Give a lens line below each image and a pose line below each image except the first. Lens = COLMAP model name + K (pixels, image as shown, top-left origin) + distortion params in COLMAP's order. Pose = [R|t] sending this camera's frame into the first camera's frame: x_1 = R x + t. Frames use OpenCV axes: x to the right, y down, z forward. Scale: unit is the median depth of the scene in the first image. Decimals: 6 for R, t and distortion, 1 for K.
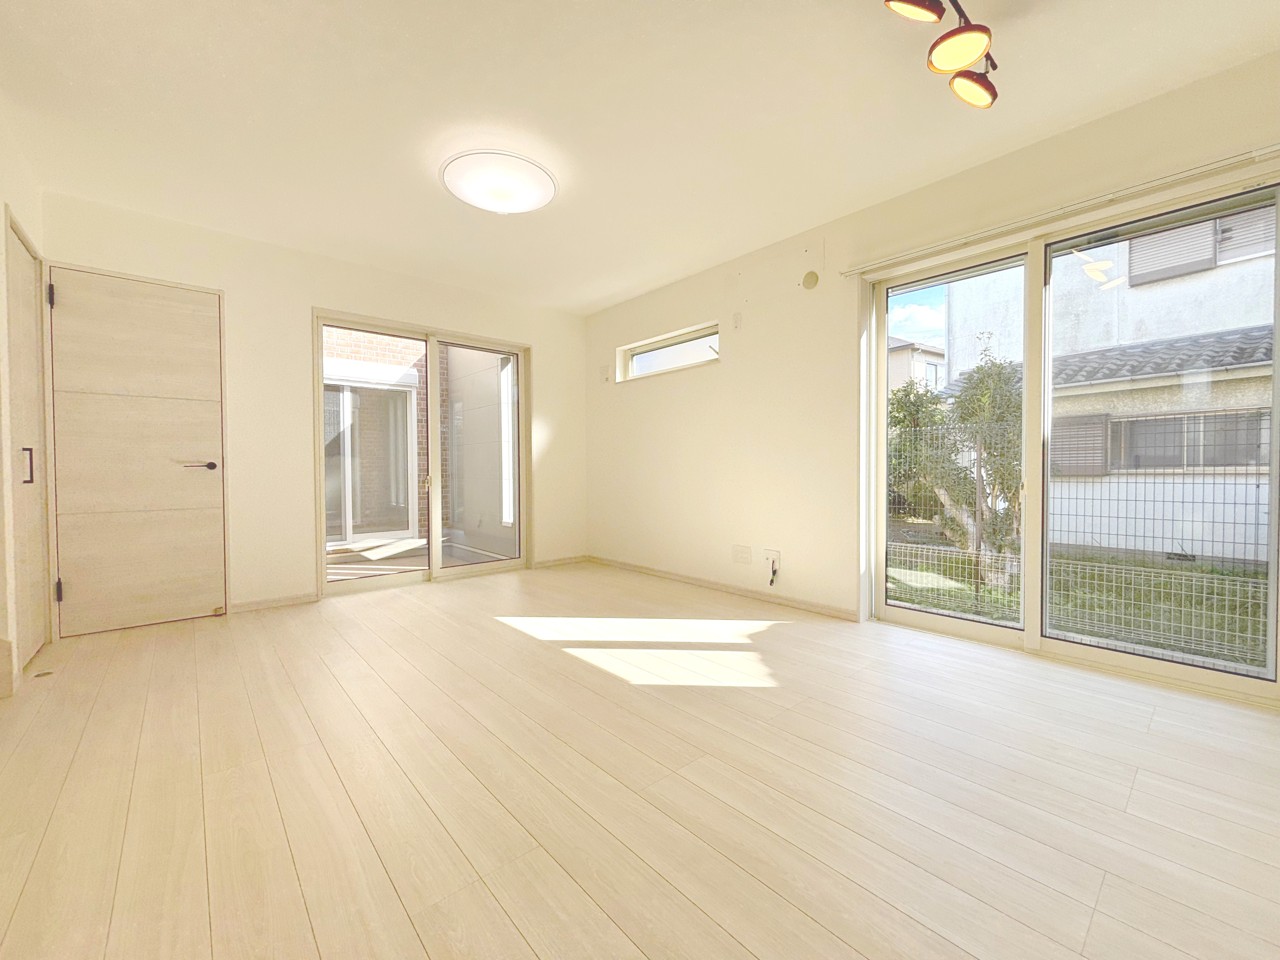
lens RADIAL K [[513.0, 0, 650.7], [0, 513.0, 475.3], [0, 0, 1]] dist [-0.004627, 0.001879]
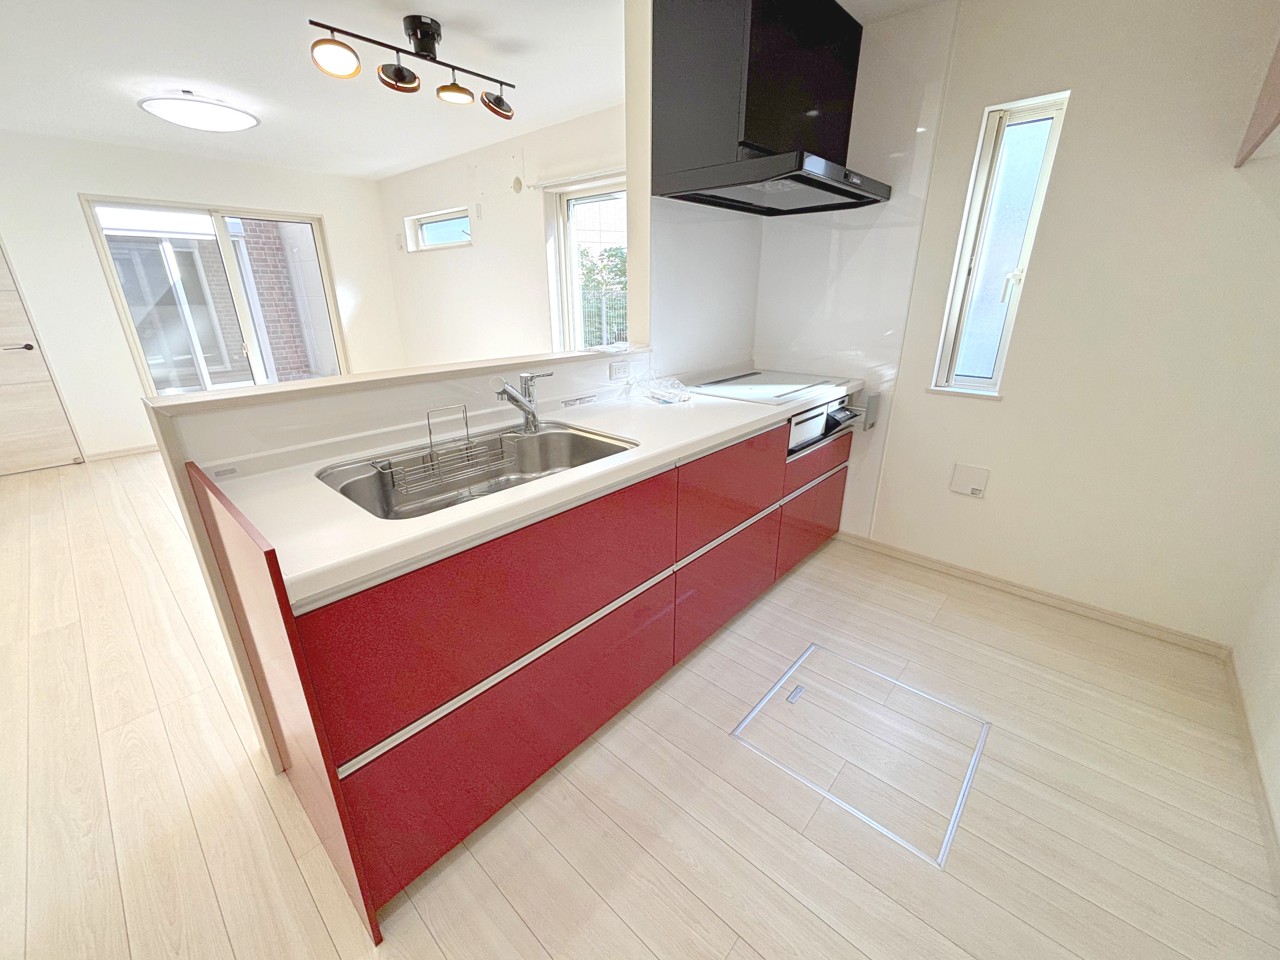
lens RADIAL K [[513.0, 0, 640.7], [0, 513.0, 472.0], [0, 0, 1]] dist [-0.004627, 0.001879]
pose [[0.995143, -0.031235, 0.093357, 0.460742], [-0.000848, 0.945574, 0.325407, -0.132132], [-0.098440, -0.323906, 0.940954, -0.379304]]
